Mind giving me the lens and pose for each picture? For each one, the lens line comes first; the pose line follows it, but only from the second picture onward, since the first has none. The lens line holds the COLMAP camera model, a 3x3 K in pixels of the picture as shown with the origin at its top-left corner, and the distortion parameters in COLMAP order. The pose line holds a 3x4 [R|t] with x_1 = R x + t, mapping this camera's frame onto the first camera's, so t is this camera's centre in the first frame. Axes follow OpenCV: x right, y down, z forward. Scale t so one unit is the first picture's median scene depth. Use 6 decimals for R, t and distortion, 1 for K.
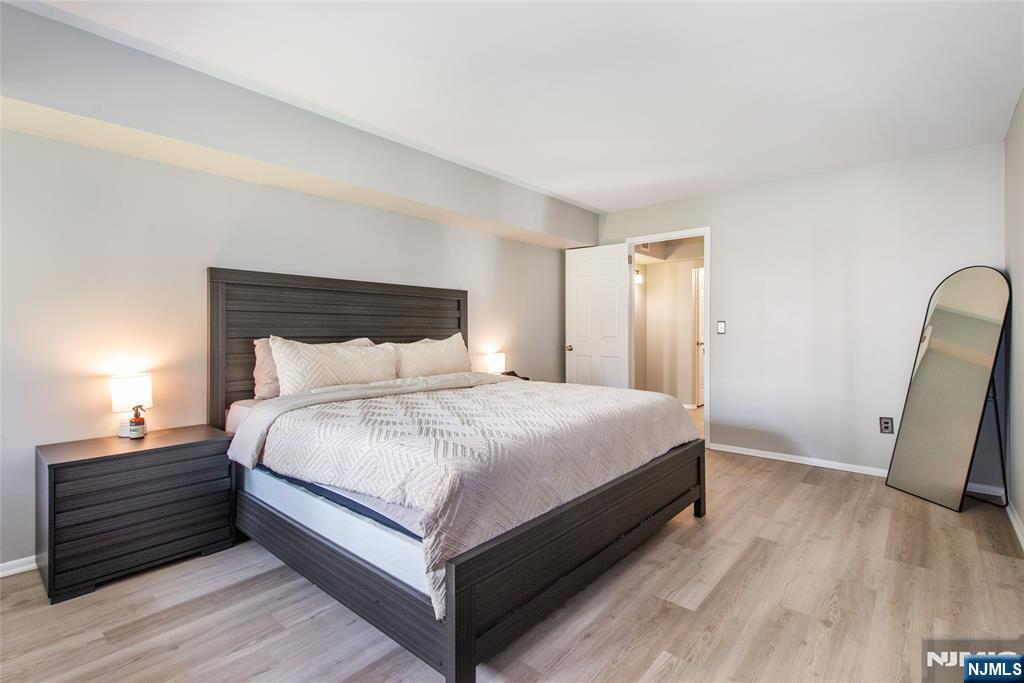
lens RADIAL K [[470.2, 0, 509.4], [0, 470.2, 333.0], [0, 0, 1]] dist [-0.000454, -0.000070]
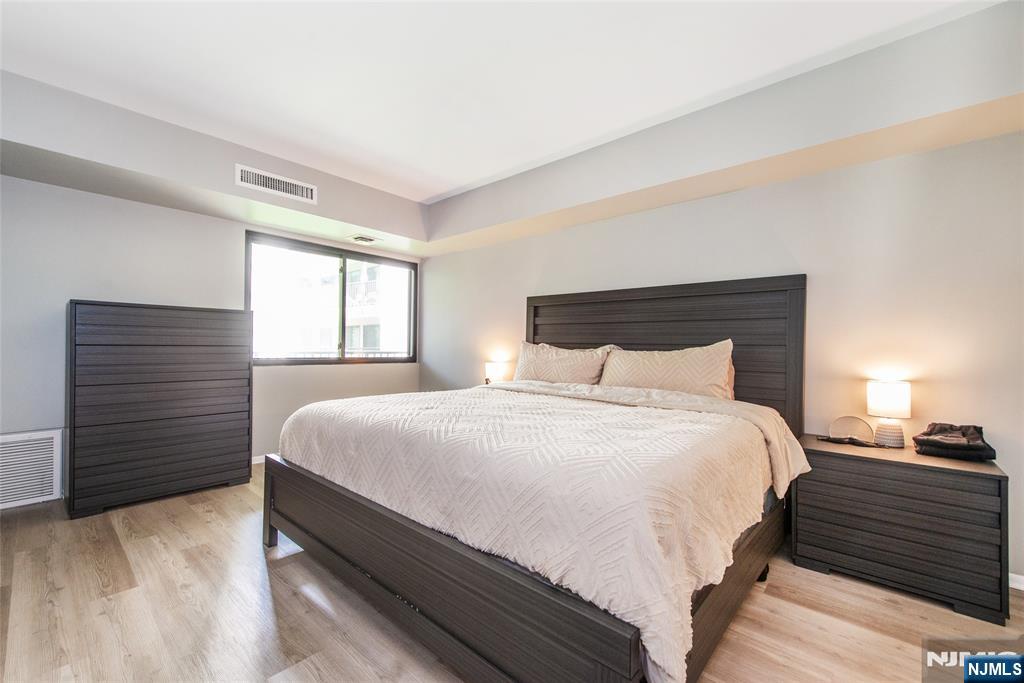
lens RADIAL K [[417.8, 0, 509.1], [0, 417.8, 347.1], [0, 0, 1]] dist [0.009685, -0.000302]
pose [[-0.006892, 0.000090, -0.999976, 0.733869], [-0.020037, 0.999799, 0.000228, 0.023981], [0.999775, 0.020038, -0.006889, 0.943538]]
